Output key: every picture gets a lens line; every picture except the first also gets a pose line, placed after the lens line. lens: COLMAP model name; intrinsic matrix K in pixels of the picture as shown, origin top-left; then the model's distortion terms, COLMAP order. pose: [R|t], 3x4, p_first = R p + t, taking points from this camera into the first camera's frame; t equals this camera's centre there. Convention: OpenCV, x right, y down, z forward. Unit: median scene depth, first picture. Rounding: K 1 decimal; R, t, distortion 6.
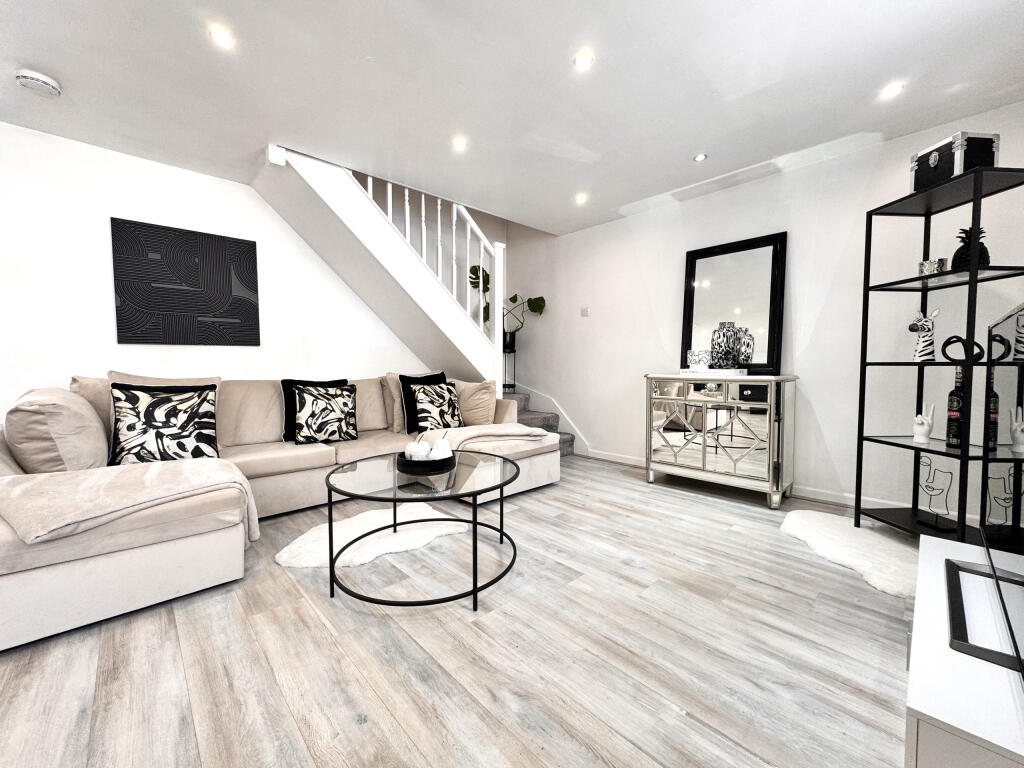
lens RADIAL K [[408.7, 0, 511.6], [0, 408.7, 381.4], [0, 0, 1]] dist [-0.002819, 0.000365]
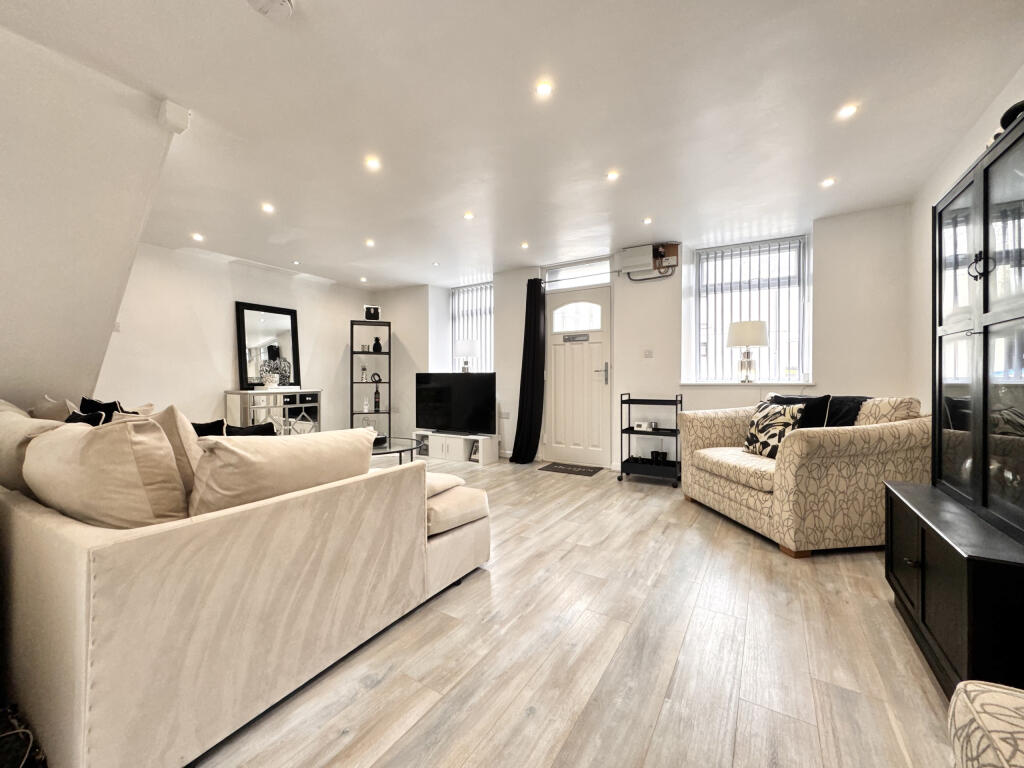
lens RADIAL K [[408.7, 0, 511.6], [0, 408.7, 381.4], [0, 0, 1]] dist [-0.002819, 0.000365]
pose [[-0.253797, -0.004804, 0.967245, -1.717604], [0.037683, 0.999179, 0.014850, -0.051424], [-0.966523, 0.040217, -0.253408, 0.702018]]
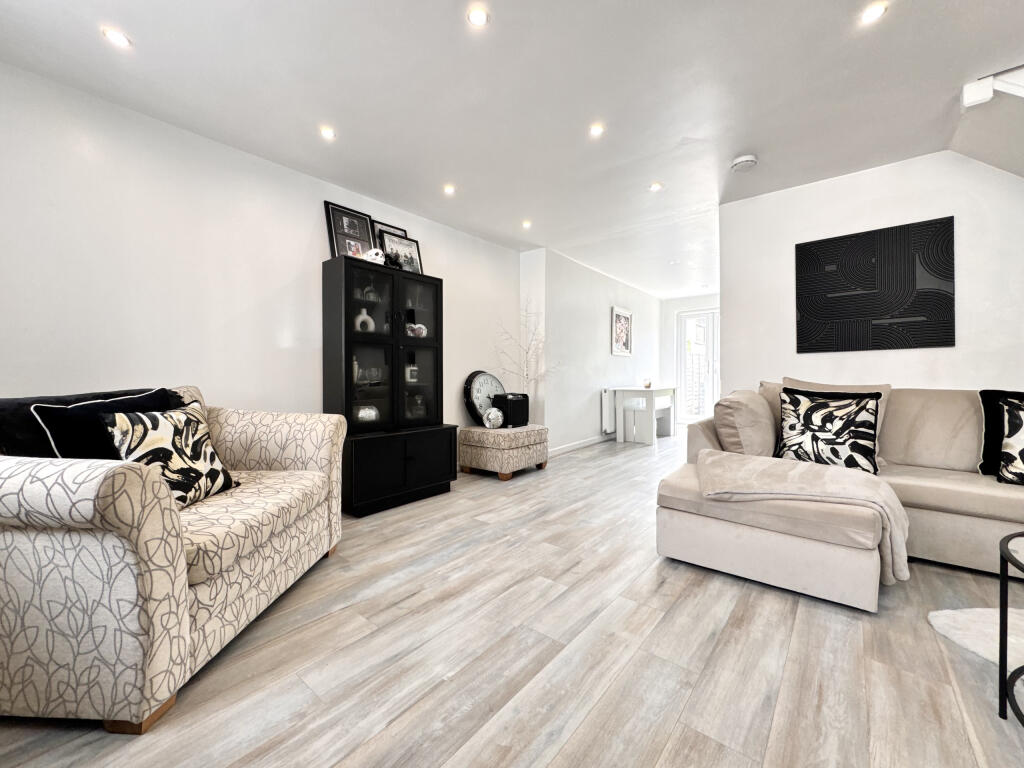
lens RADIAL K [[408.7, 0, 511.6], [0, 408.7, 381.4], [0, 0, 1]] dist [-0.002819, 0.000365]
pose [[0.126442, 0.014580, -0.991867, 0.080910], [-0.031836, 0.999437, 0.010633, -0.001017], [0.991463, 0.030233, 0.126835, 0.076510]]
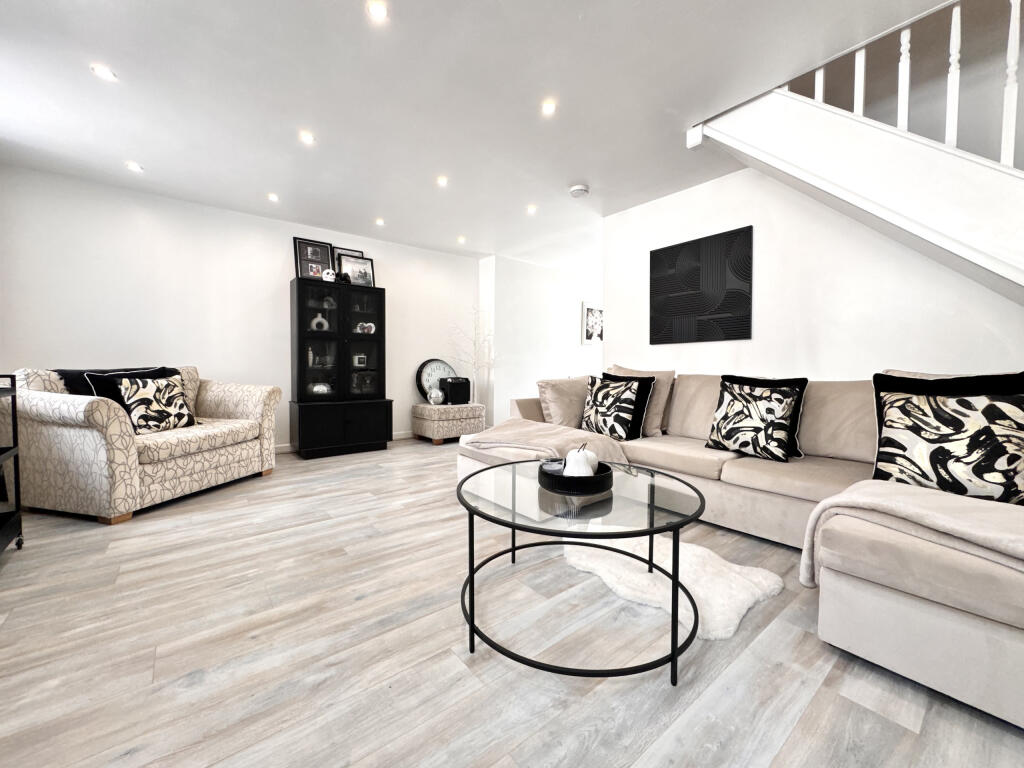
lens RADIAL K [[408.7, 0, 511.6], [0, 408.7, 381.4], [0, 0, 1]] dist [-0.002819, 0.000365]
pose [[-0.075874, 0.039120, -0.996350, 0.484879], [-0.039892, 0.998311, 0.042235, -0.013132], [0.996319, 0.042951, -0.074185, 0.772862]]
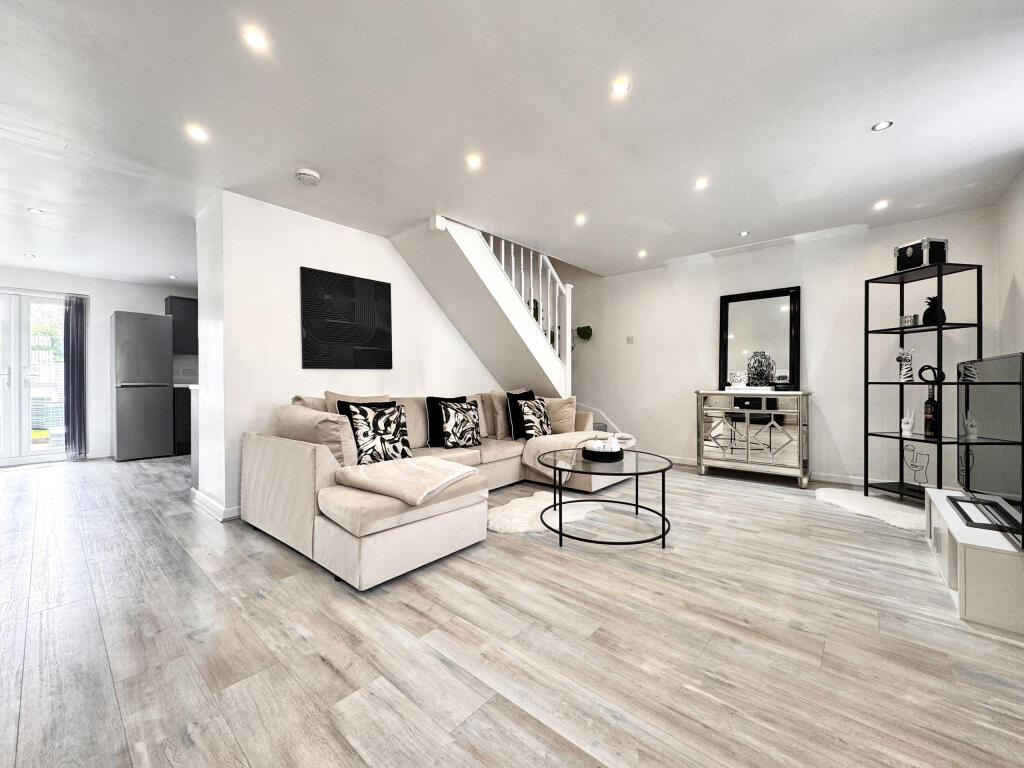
lens RADIAL K [[408.7, 0, 511.6], [0, 408.7, 381.4], [0, 0, 1]] dist [-0.002819, 0.000365]
pose [[0.994946, -0.003811, 0.100344, -0.554077], [0.007614, 0.999266, -0.037546, -0.003805], [-0.100127, 0.038121, 0.994244, -0.328958]]
